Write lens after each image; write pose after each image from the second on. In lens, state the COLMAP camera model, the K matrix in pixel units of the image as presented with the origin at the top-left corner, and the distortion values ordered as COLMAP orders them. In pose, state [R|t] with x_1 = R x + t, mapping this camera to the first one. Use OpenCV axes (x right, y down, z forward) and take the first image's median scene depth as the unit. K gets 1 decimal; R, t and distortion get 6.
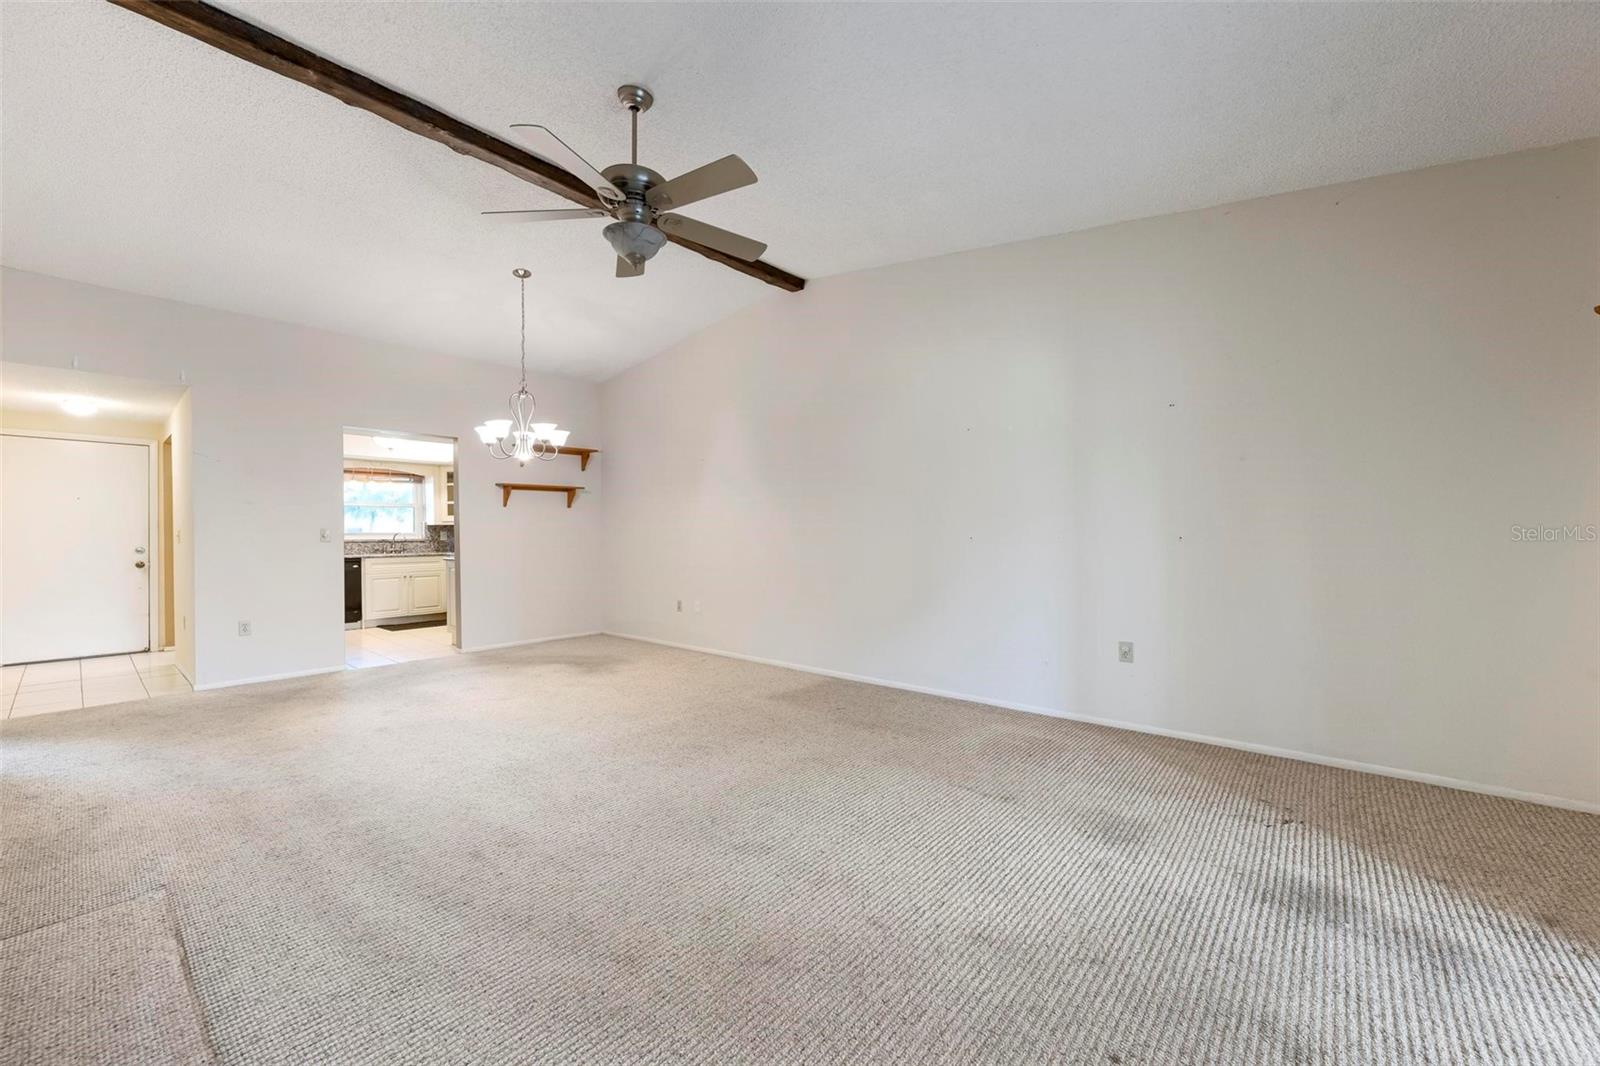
lens RADIAL K [[622.2, 0, 801.9], [0, 622.2, 539.6], [0, 0, 1]] dist [-0.000425, 0.000024]
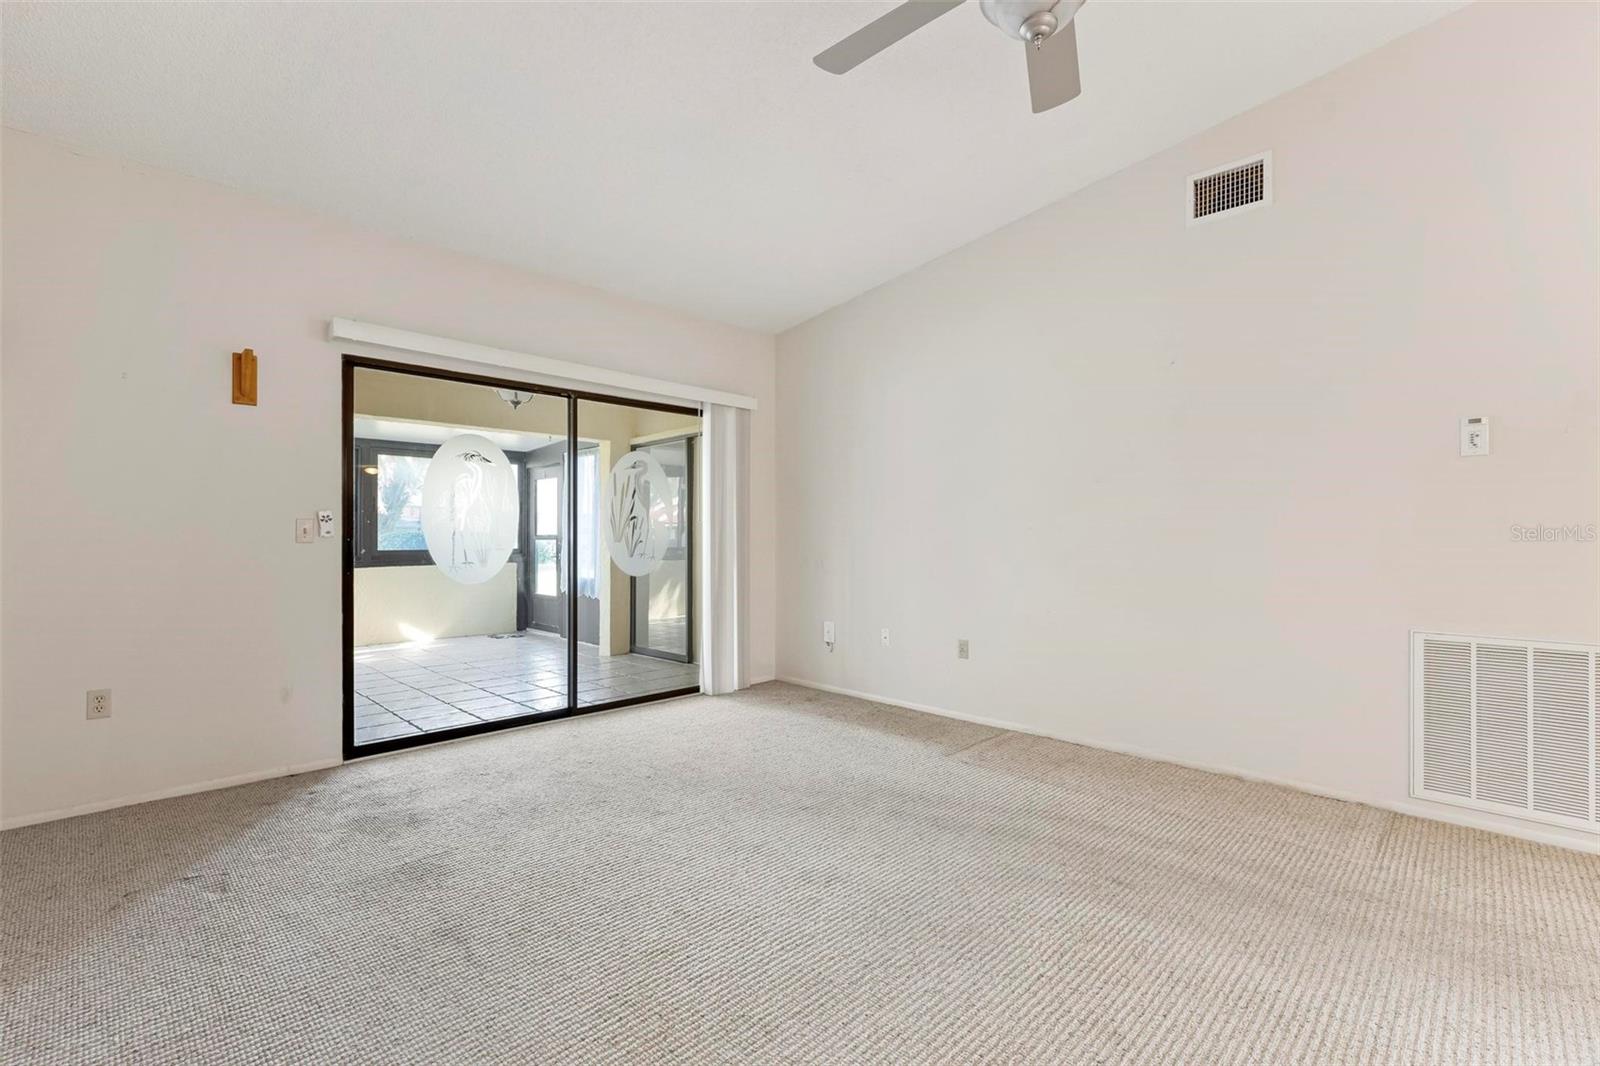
lens RADIAL K [[700.9, 0, 805.3], [0, 700.9, 537.3], [0, 0, 1]] dist [-0.001894, -0.000370]
pose [[-0.997816, 0.003476, 0.065967, -0.058299], [0.004039, 0.999956, 0.008415, -0.006253], [-0.065935, 0.008663, -0.997786, 0.936350]]
